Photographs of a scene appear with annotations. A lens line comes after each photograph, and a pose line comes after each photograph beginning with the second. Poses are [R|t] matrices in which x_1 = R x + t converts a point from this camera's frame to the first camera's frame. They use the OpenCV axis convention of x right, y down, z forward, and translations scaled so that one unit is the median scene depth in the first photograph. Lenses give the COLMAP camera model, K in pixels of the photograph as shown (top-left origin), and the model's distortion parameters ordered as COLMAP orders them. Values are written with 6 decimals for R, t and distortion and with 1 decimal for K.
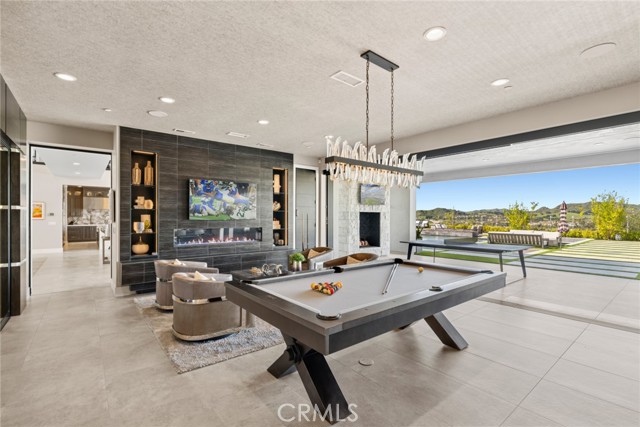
lens RADIAL K [[296.0, 0, 322.0], [0, 296.0, 220.2], [0, 0, 1]] dist [-0.000232, -0.000638]
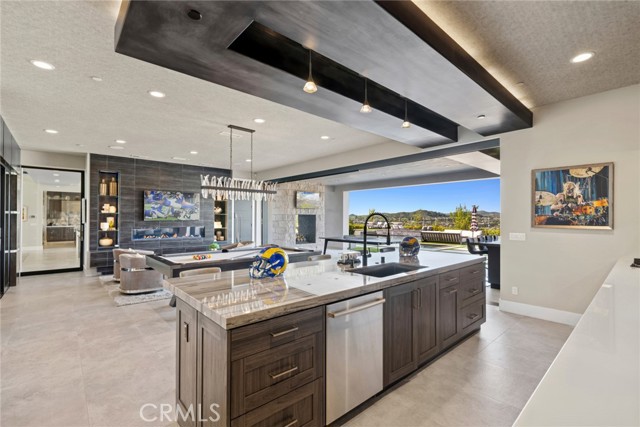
lens RADIAL K [[290.6, 0, 321.3], [0, 290.6, 218.9], [0, 0, 1]] dist [0.000537, 0.000188]
pose [[0.998728, -0.001223, 0.050407, 0.269482], [0.001730, 0.999948, -0.010016, 0.004177], [-0.050392, 0.010090, 0.998679, -0.336344]]
